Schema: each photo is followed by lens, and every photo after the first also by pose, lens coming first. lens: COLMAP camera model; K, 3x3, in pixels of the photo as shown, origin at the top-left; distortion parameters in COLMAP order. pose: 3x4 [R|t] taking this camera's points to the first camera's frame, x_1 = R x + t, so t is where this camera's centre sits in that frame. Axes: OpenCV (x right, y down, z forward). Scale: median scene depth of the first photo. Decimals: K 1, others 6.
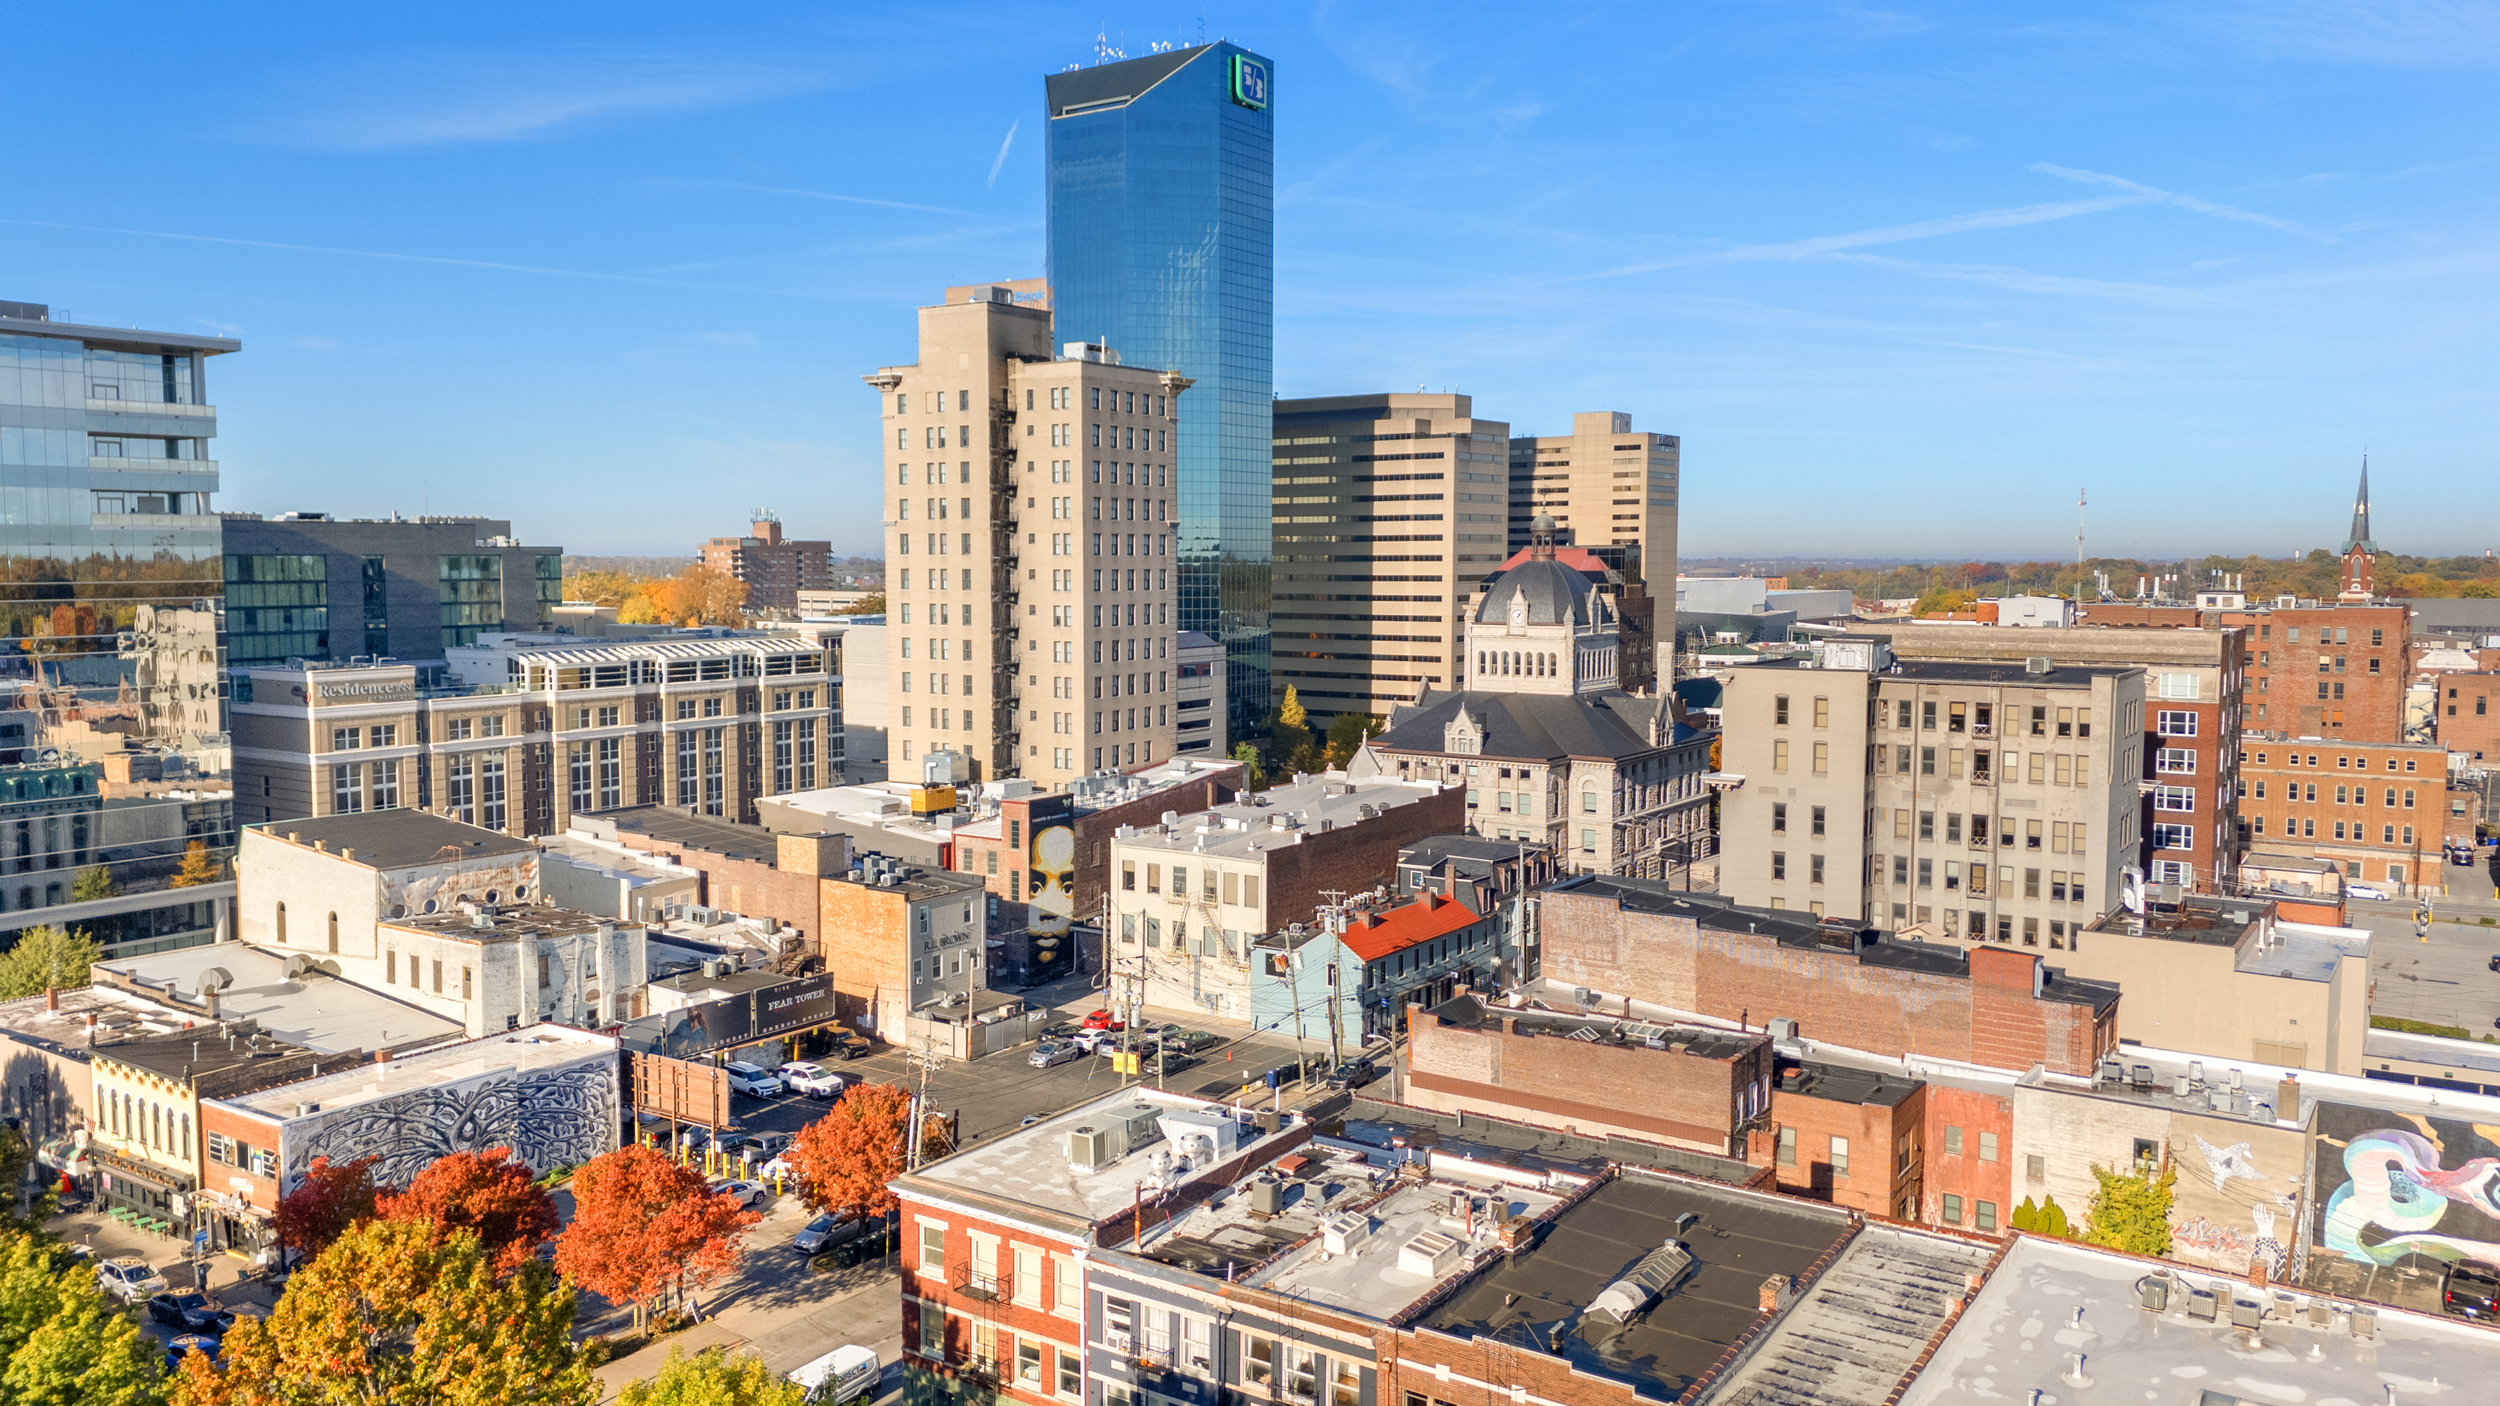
lens RADIAL K [[1872.8, 0, 1300.7], [0, 1872.8, 644.6], [0, 0, 1]] dist [0.075647, -0.064580]
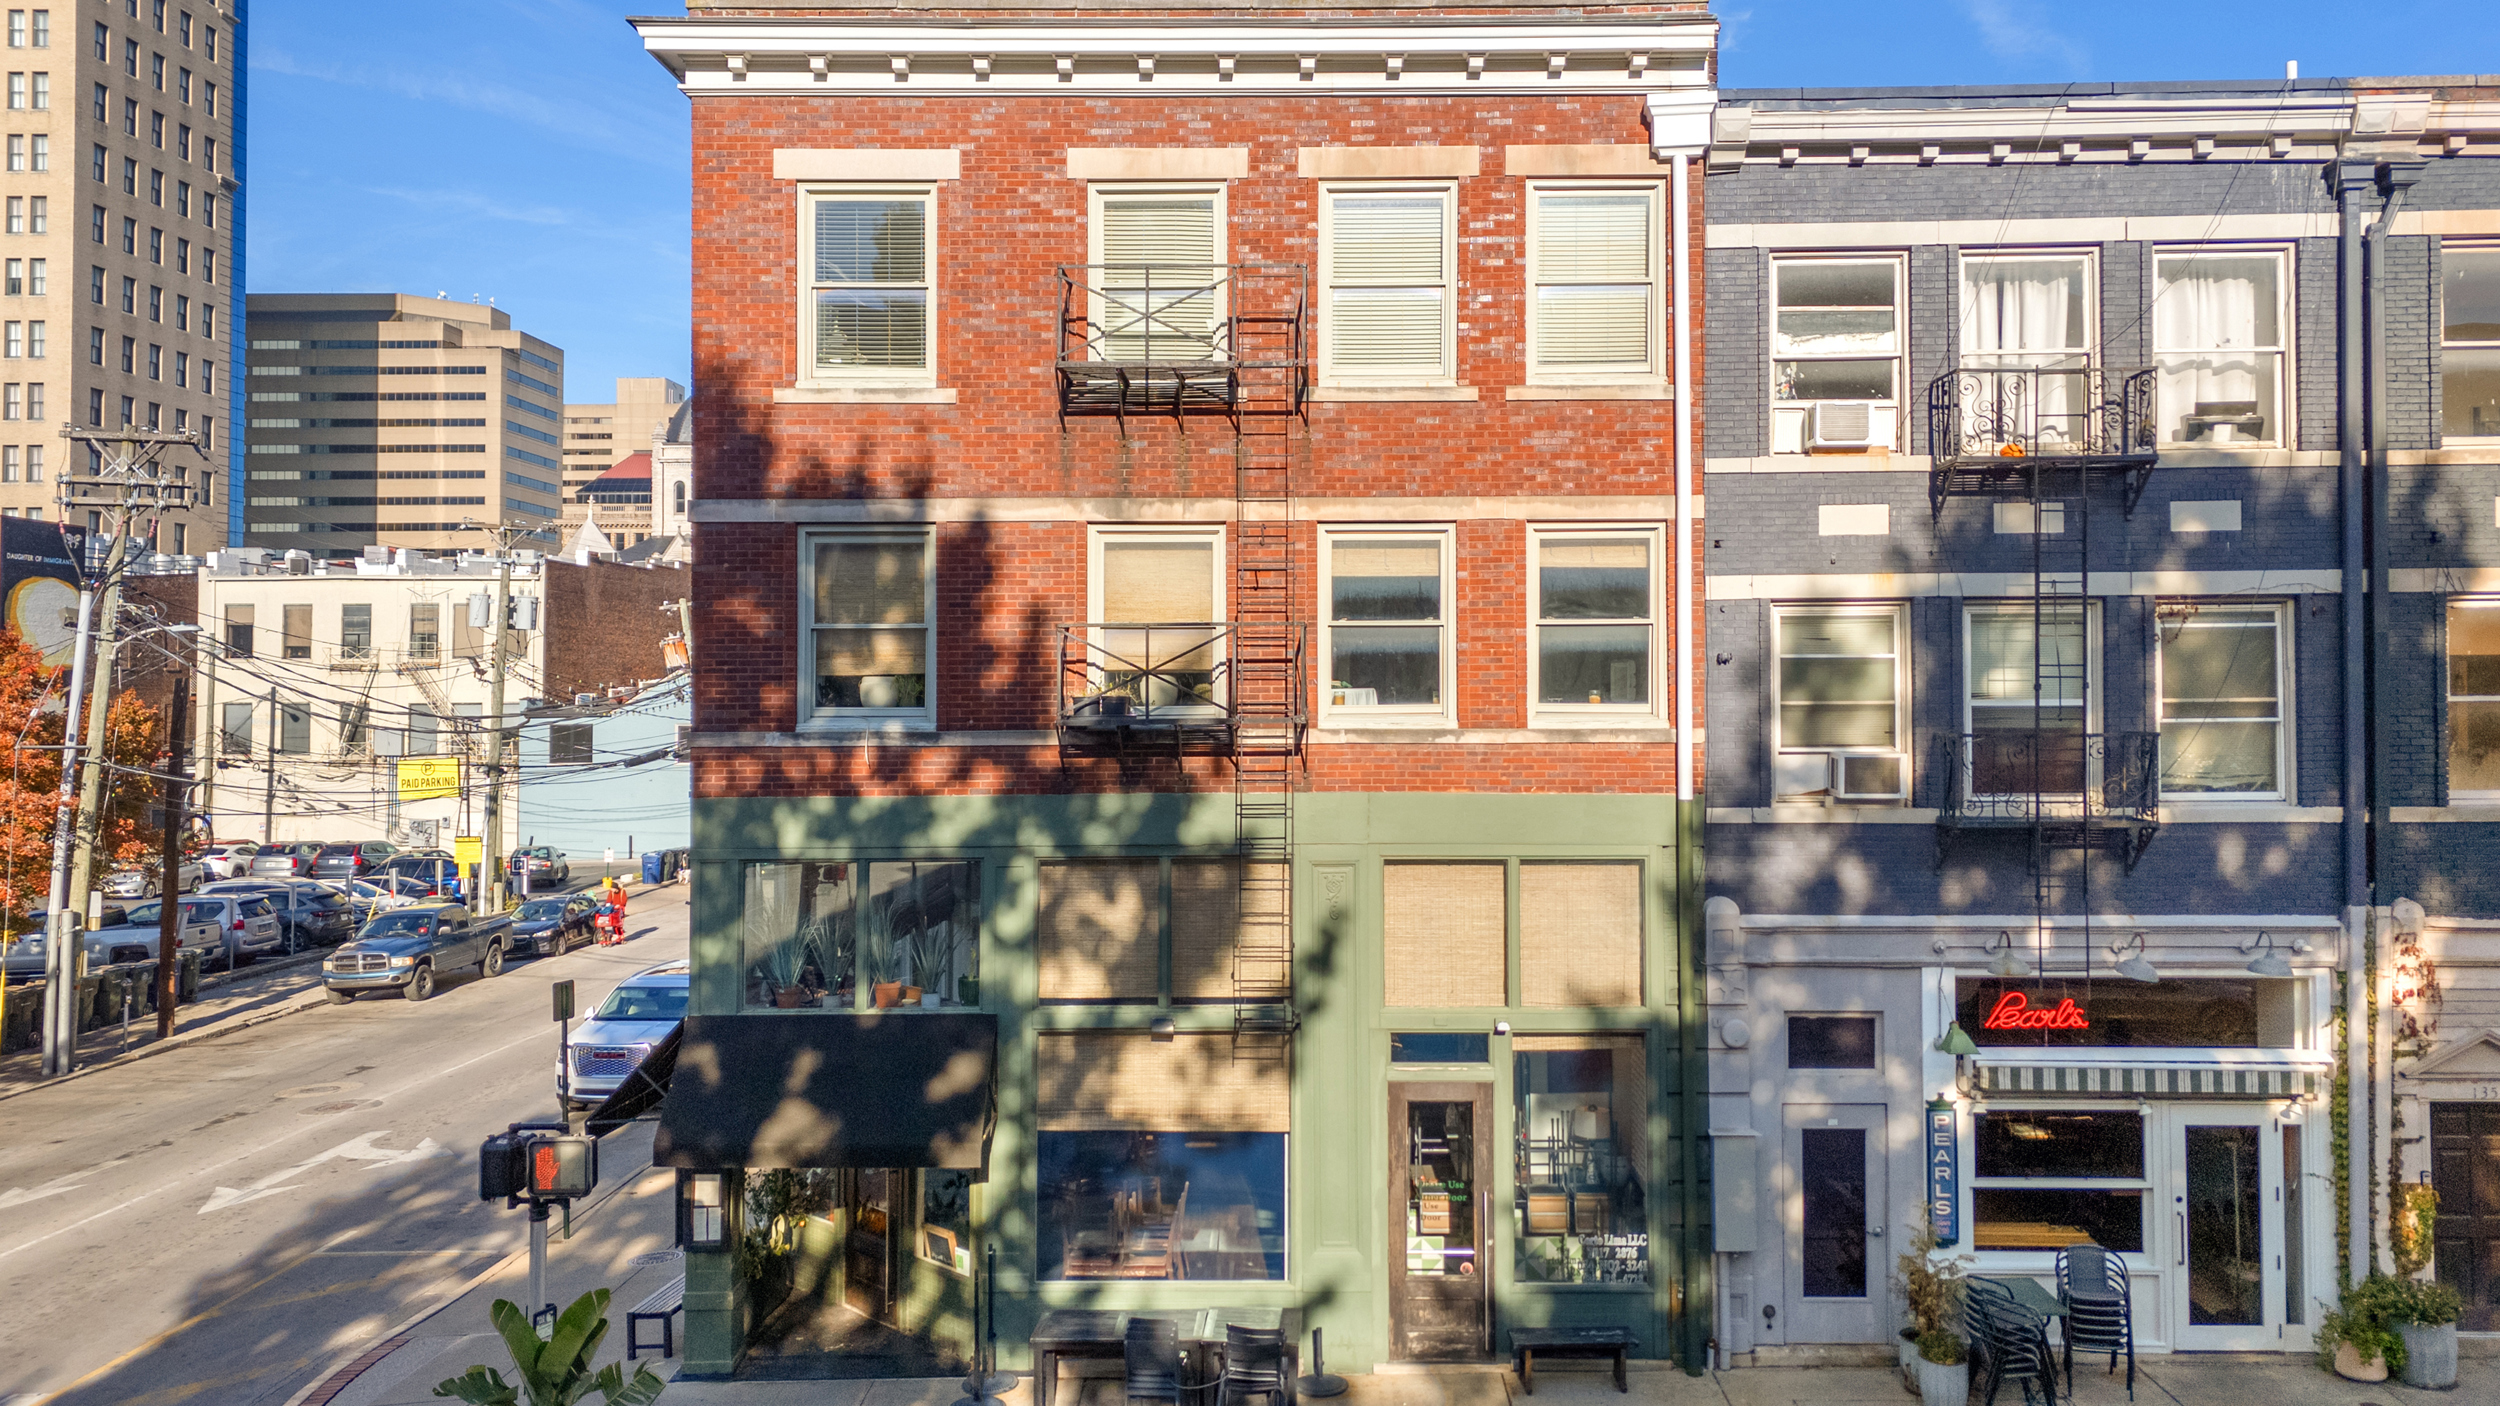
lens RADIAL K [[1872.8, 0, 1293.3], [0, 1872.8, 629.7], [0, 0, 1]] dist [0.075647, -0.064580]
pose [[0.844753, 0.010494, 0.535053, -0.138234], [0.040061, 0.995762, -0.082780, 0.193287], [-0.533654, 0.091363, 0.840753, 0.386916]]
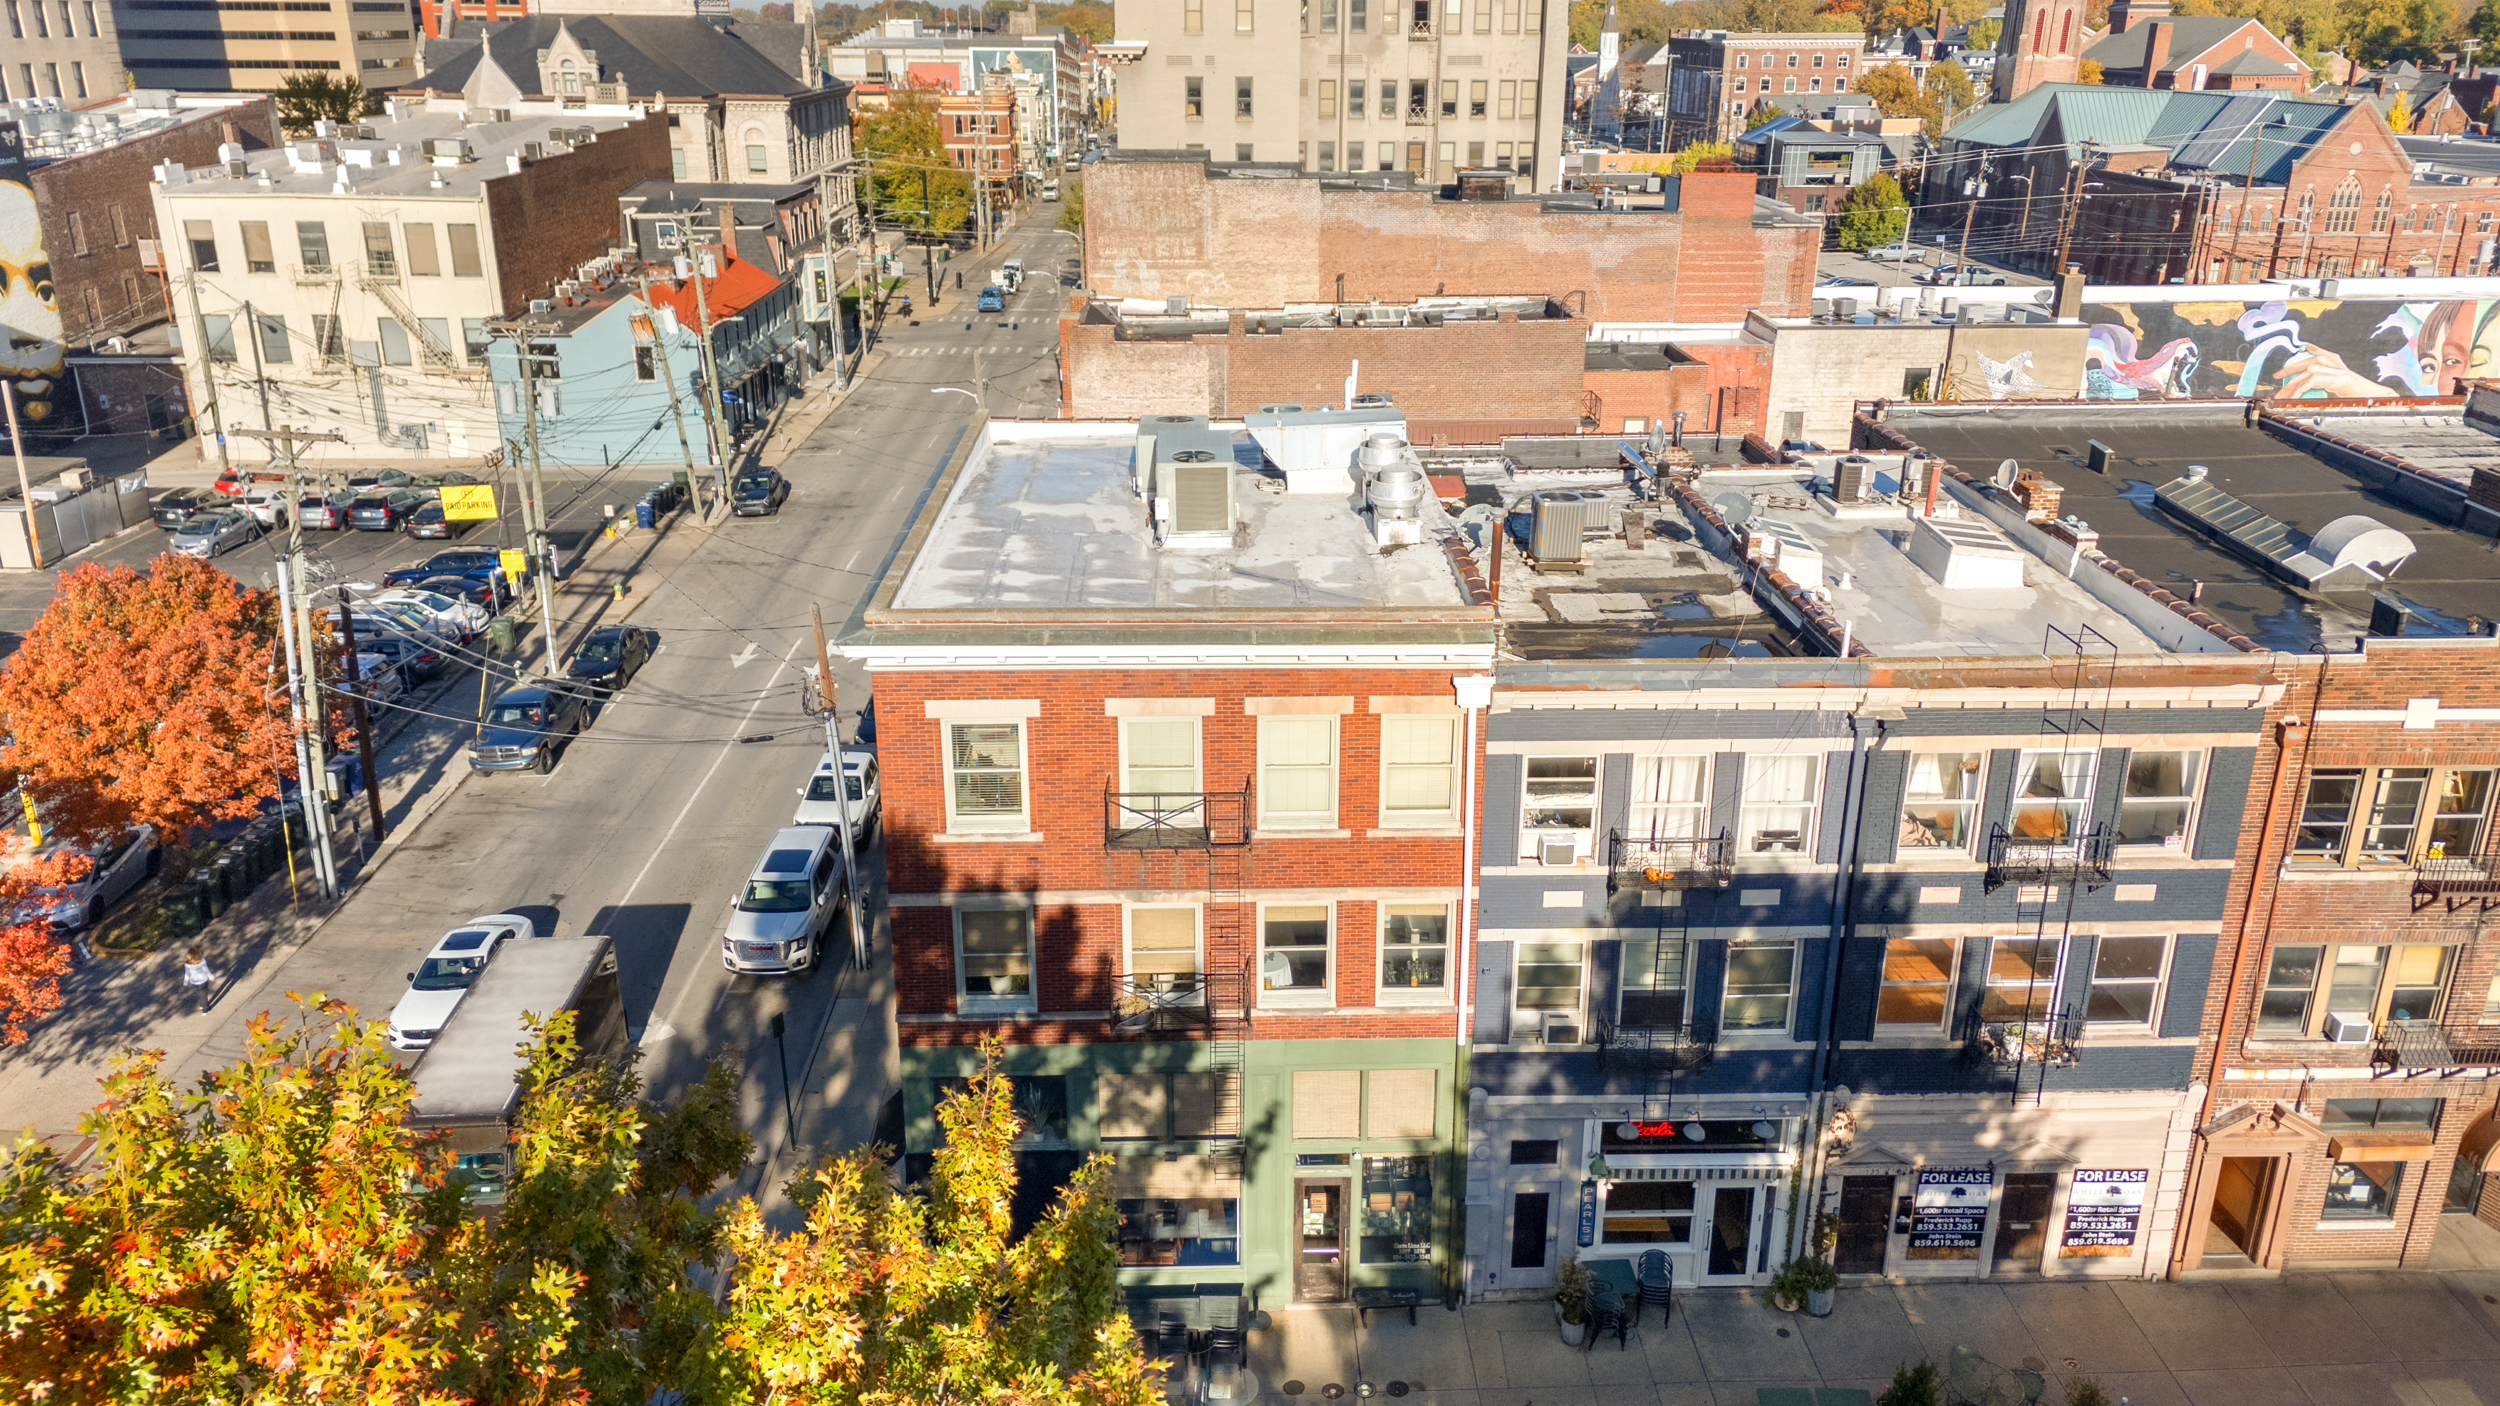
lens RADIAL K [[1872.8, 0, 1286.1], [0, 1872.8, 652.4], [0, 0, 1]] dist [0.075647, -0.064580]
pose [[0.813141, -0.189687, 0.550292, -0.179447], [0.032183, 0.958615, 0.282882, 0.092381], [-0.581177, -0.212313, 0.785593, 0.328119]]
